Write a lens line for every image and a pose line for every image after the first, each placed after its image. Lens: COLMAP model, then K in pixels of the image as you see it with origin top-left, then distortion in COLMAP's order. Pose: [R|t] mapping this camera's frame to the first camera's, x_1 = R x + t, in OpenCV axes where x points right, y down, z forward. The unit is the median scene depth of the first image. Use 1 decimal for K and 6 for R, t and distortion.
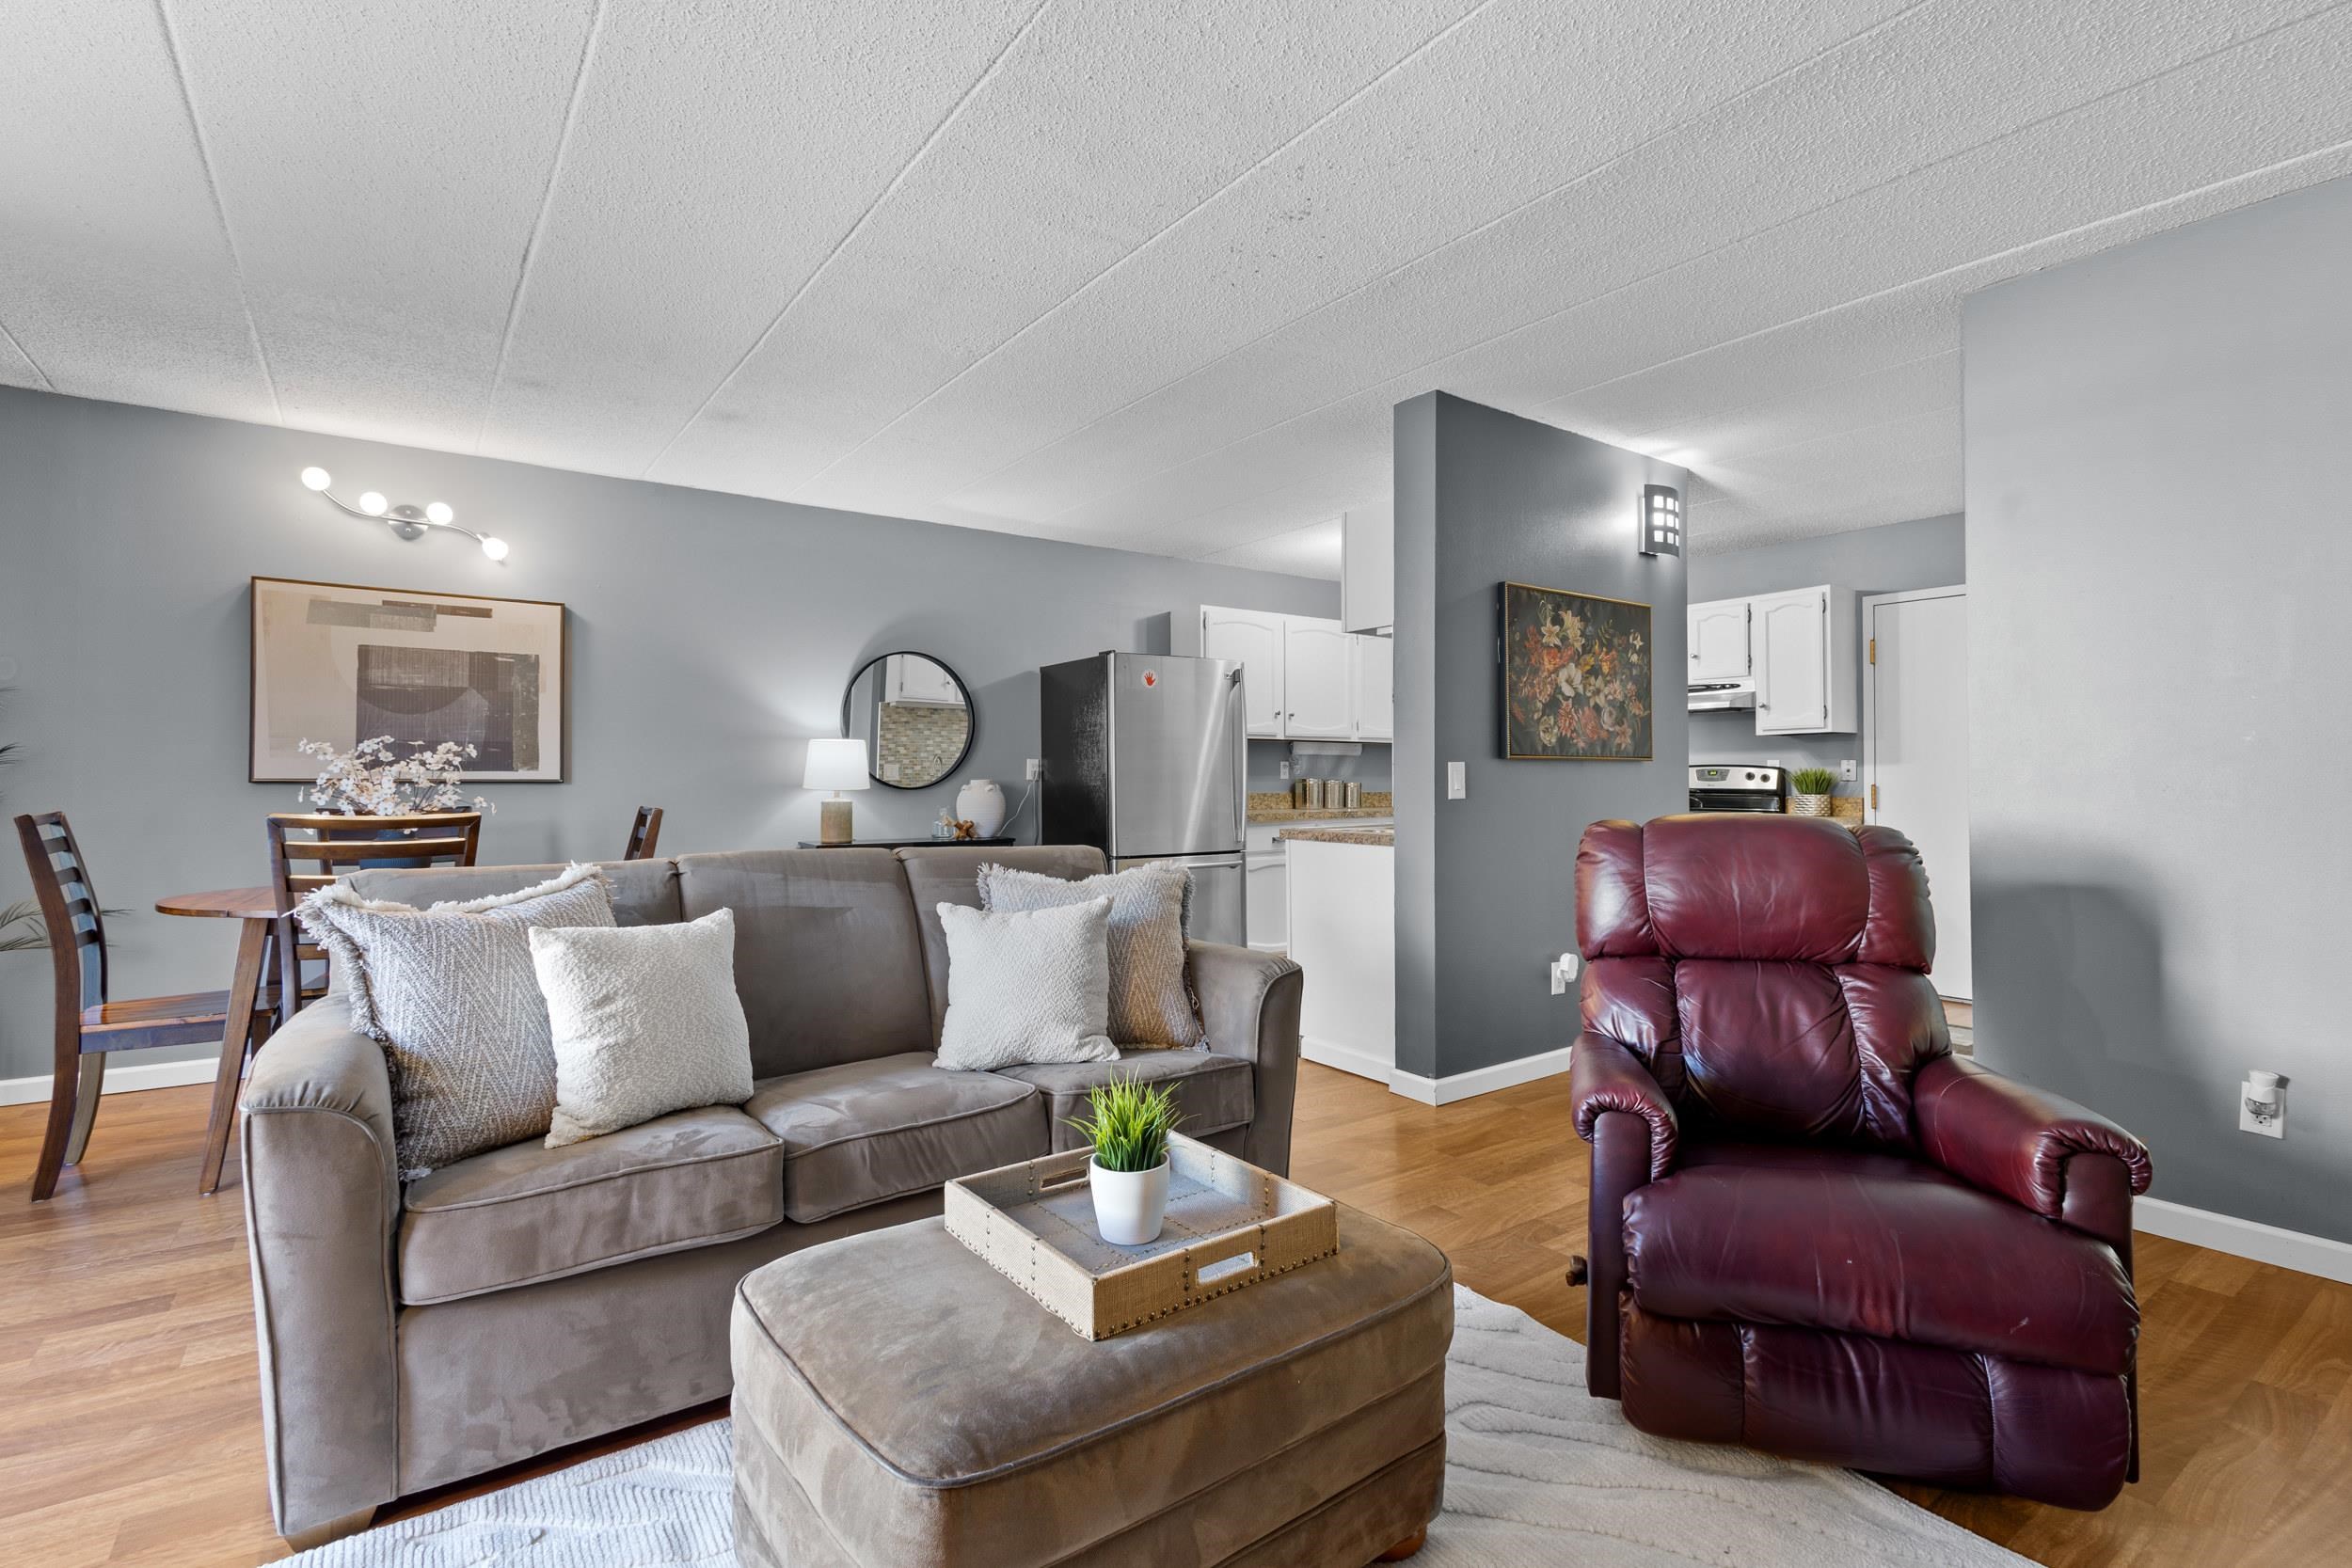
lens RADIAL K [[1076.7, 0, 1167.4], [0, 1076.7, 786.0], [0, 0, 1]] dist [0.010526, -0.003485]
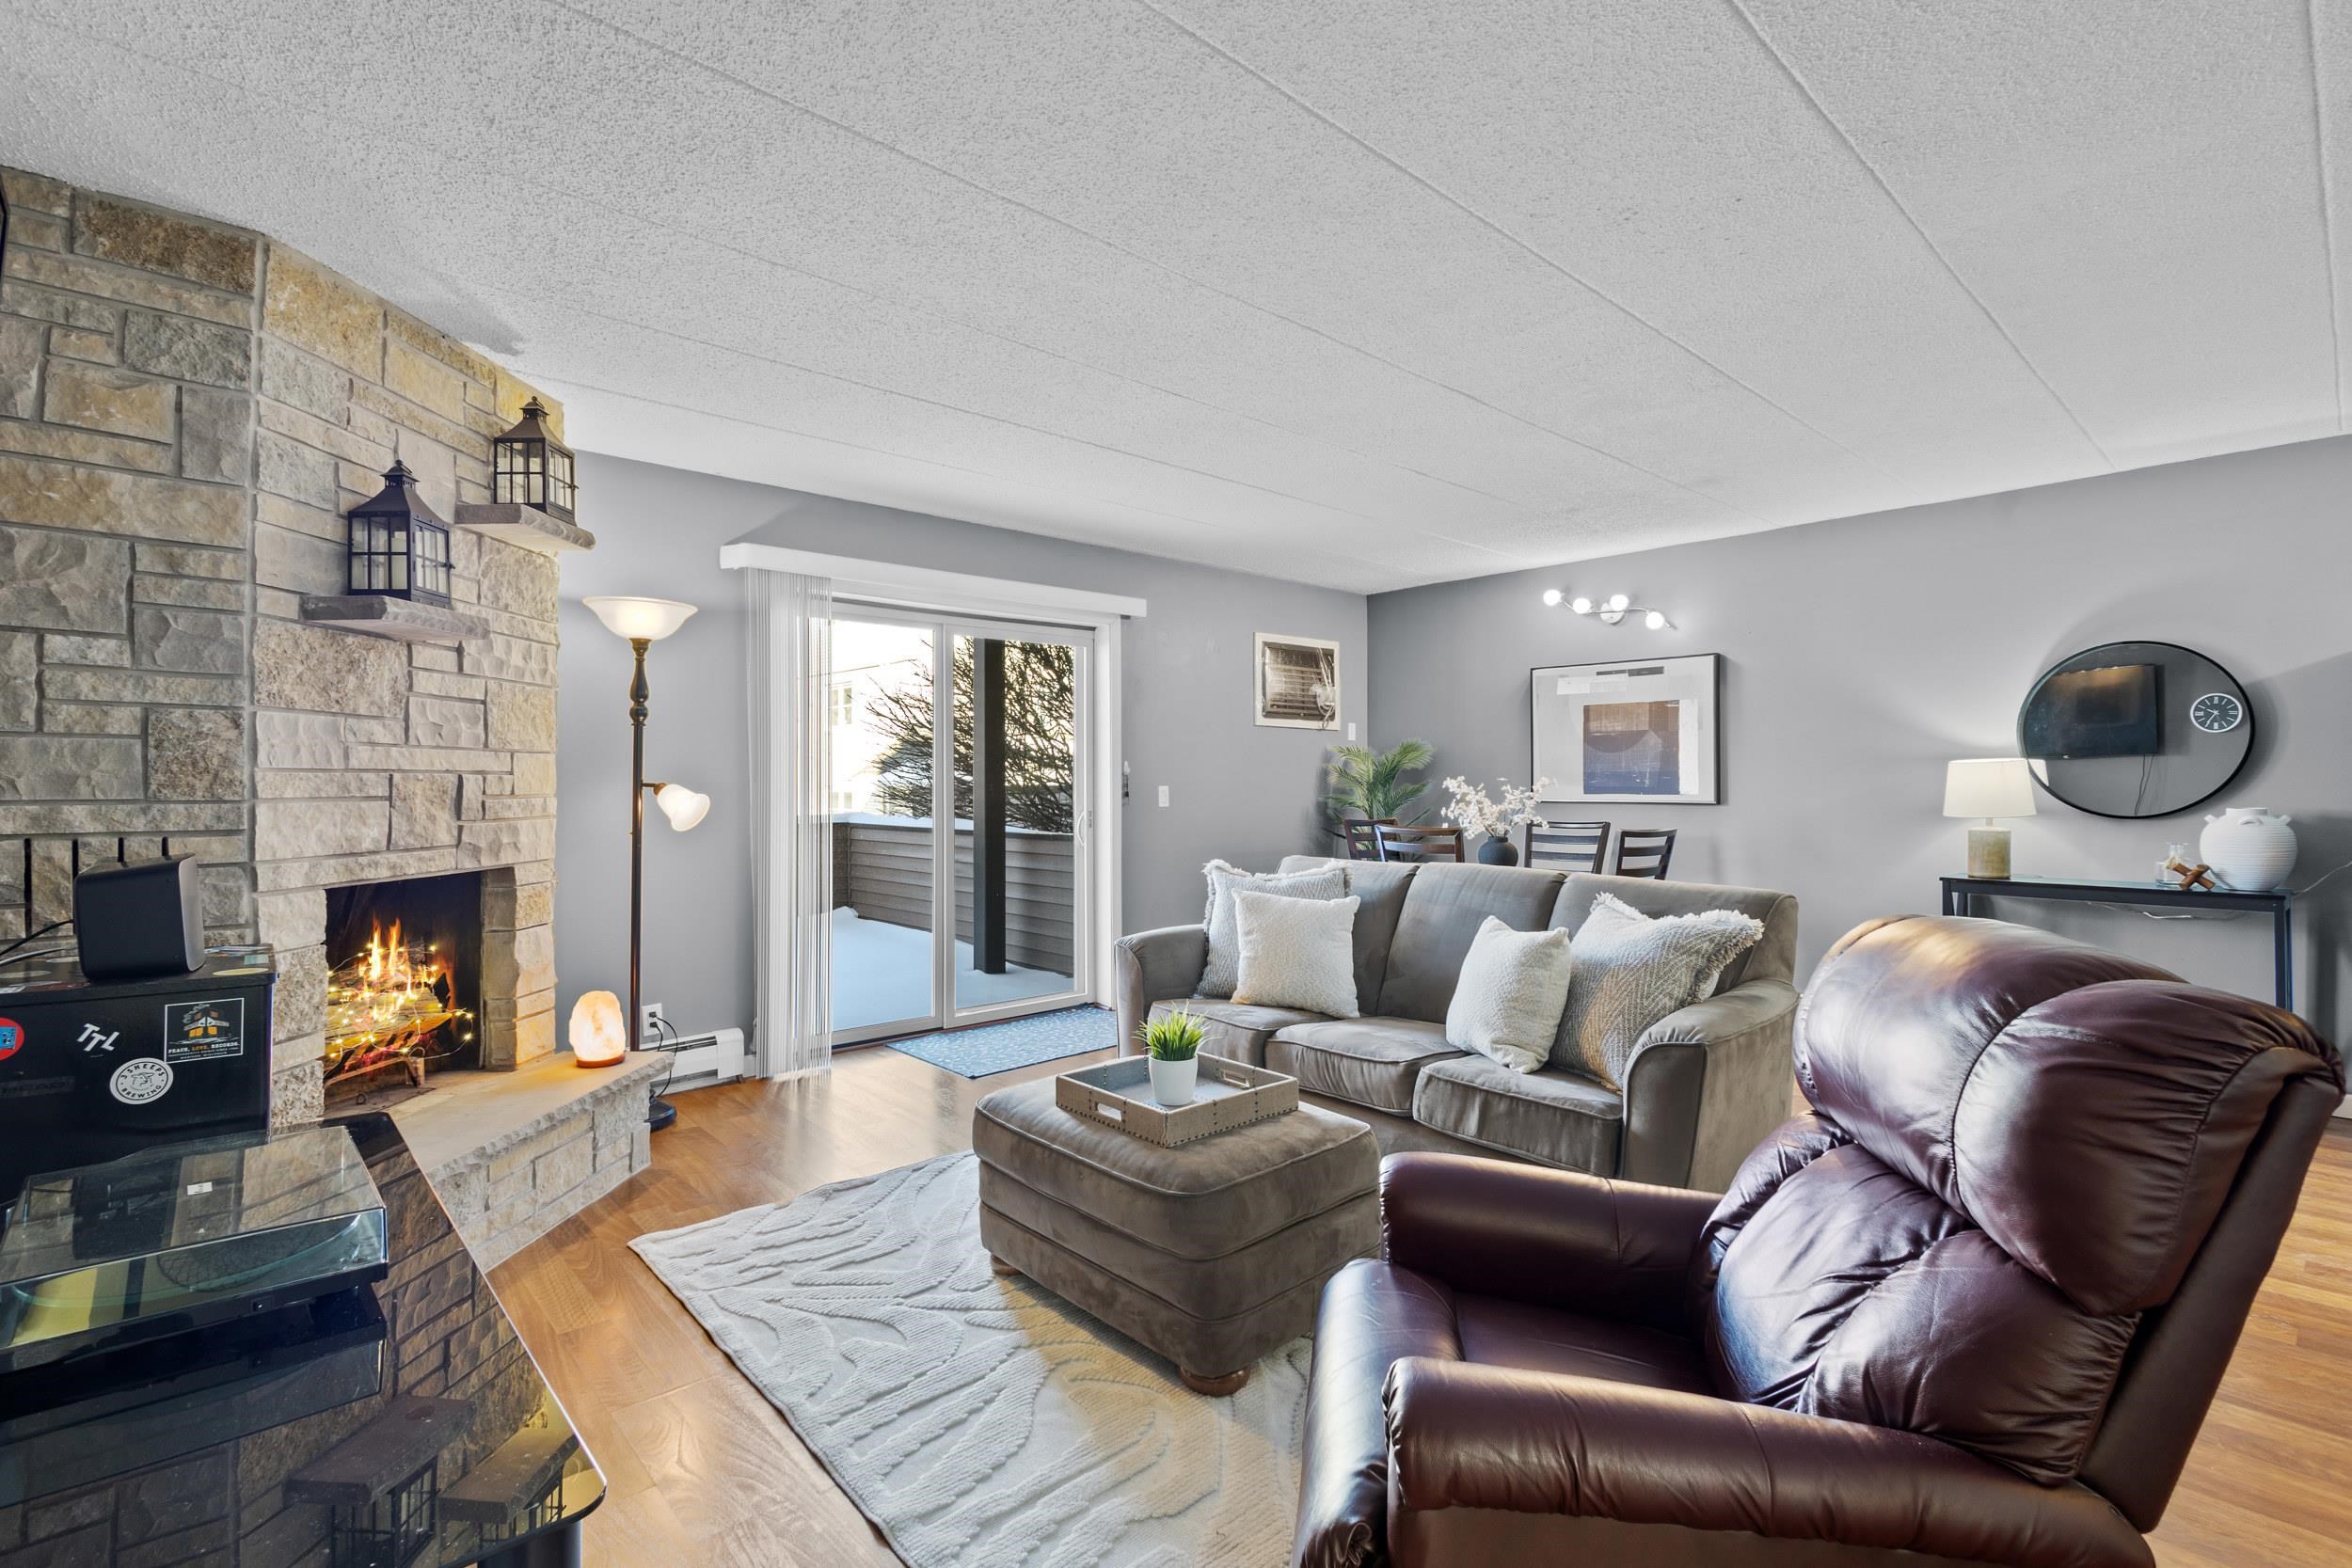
lens RADIAL K [[1076.7, 0, 1171.7], [0, 1076.7, 778.6], [0, 0, 1]] dist [0.010526, -0.003485]
pose [[0.119448, -0.004101, -0.992832, 0.566287], [-0.003429, 0.999984, -0.004543, -0.025124], [0.992835, 0.003947, 0.119432, 0.283051]]
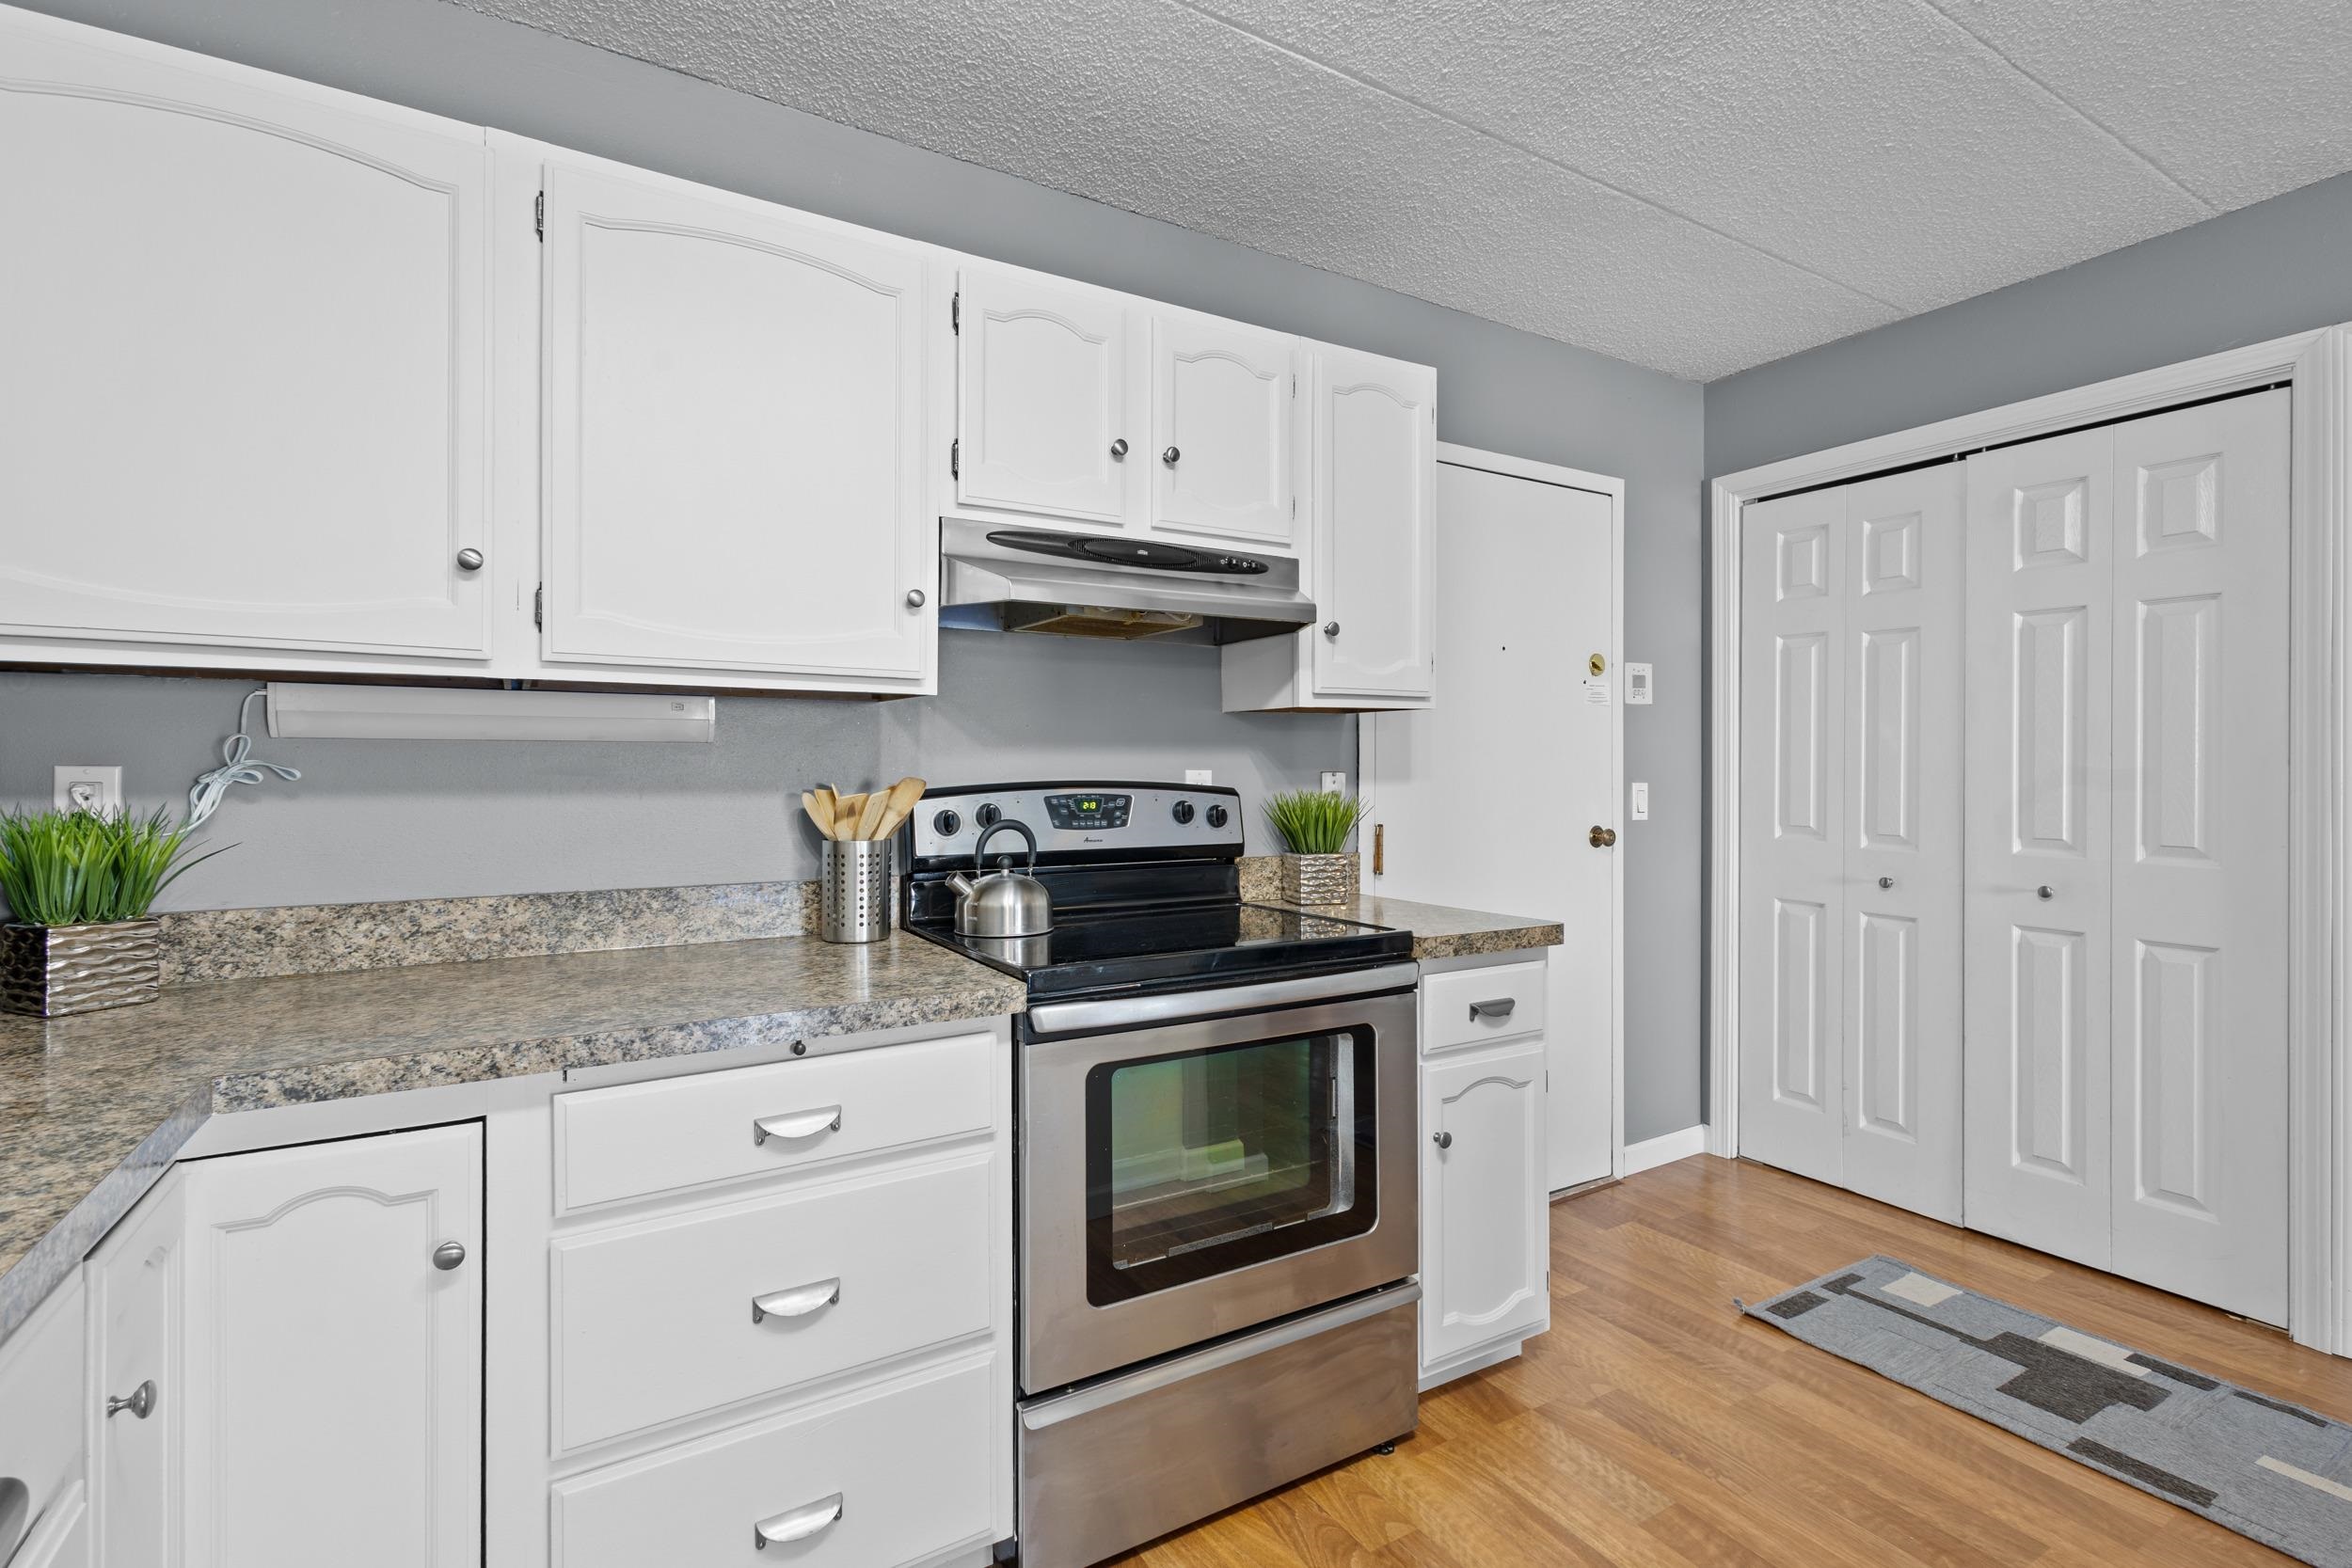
lens RADIAL K [[1076.7, 0, 1181.3], [0, 1076.7, 773.2], [0, 0, 1]] dist [0.010526, -0.003485]
pose [[0.074414, 0.000292, 0.997227, 0.219408], [0.008416, 0.999964, -0.000921, -0.031772], [-0.997192, 0.008461, 0.074409, 1.361773]]
